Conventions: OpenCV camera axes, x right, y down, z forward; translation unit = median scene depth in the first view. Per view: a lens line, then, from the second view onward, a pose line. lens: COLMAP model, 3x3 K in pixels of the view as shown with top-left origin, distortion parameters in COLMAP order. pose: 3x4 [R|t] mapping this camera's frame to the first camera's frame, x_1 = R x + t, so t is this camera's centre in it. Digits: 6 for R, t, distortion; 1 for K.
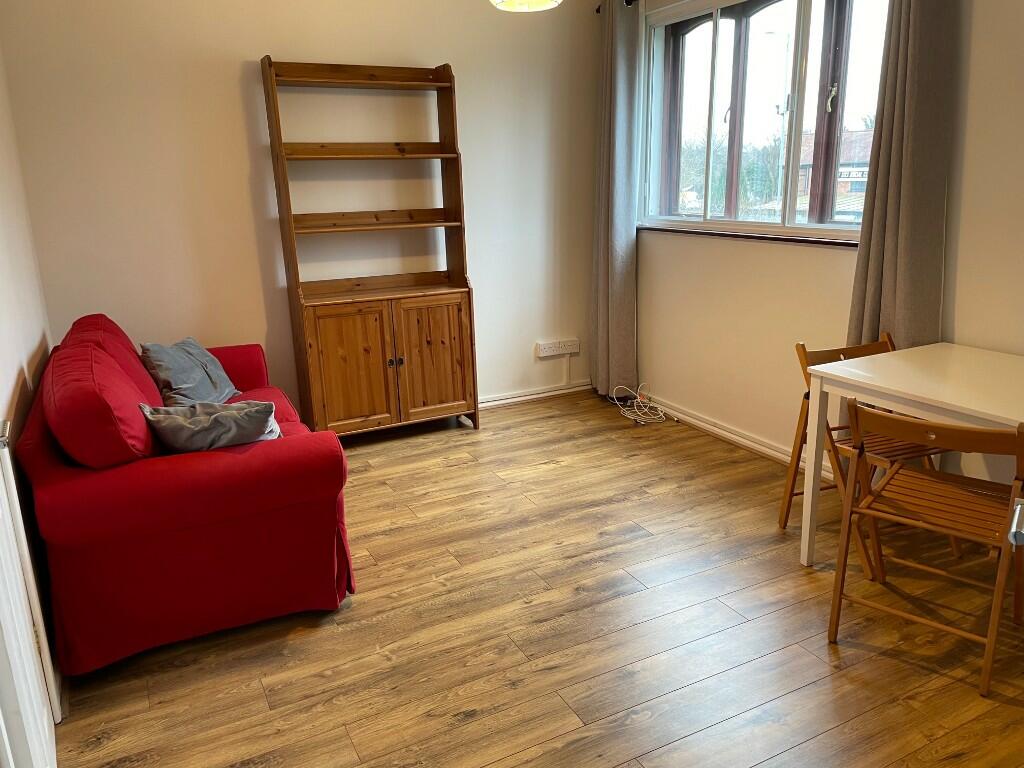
lens RADIAL K [[772.5, 0, 520.2], [0, 772.5, 379.5], [0, 0, 1]] dist [0.082804, -0.083850]
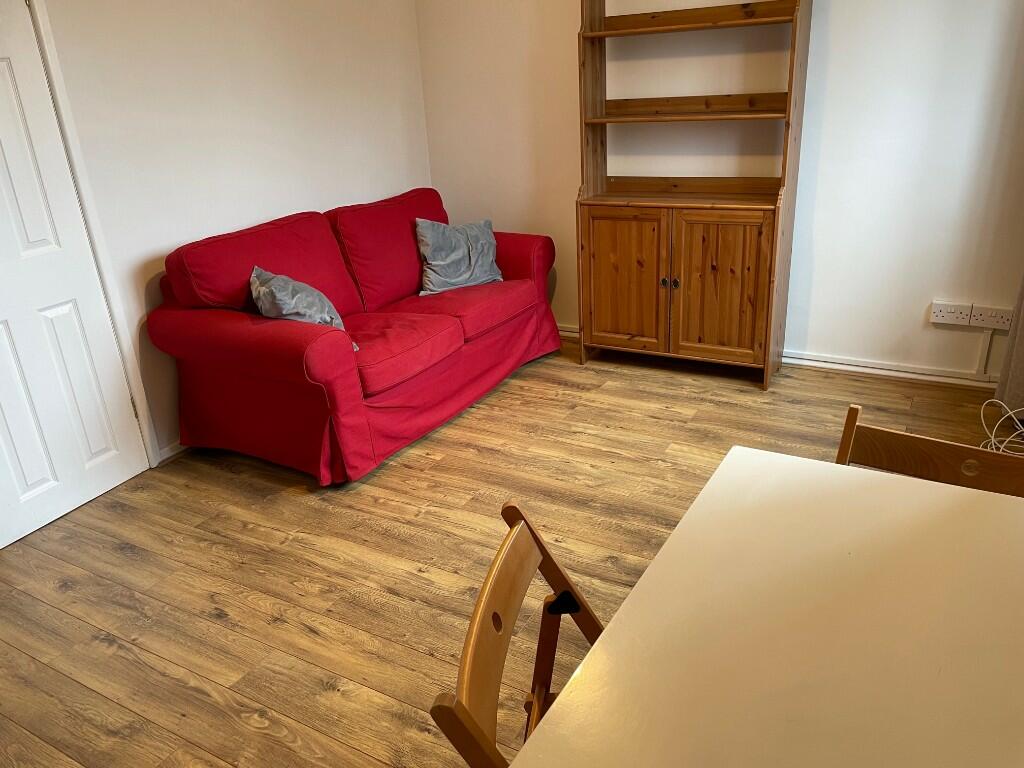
lens RADIAL K [[772.5, 0, 513.8], [0, 772.5, 382.3], [0, 0, 1]] dist [0.082804, -0.083850]
pose [[0.540634, 0.310565, -0.781834, 0.459135], [-0.174840, 0.950550, 0.256682, -0.110245], [0.822889, -0.002075, 0.568199, 0.379600]]
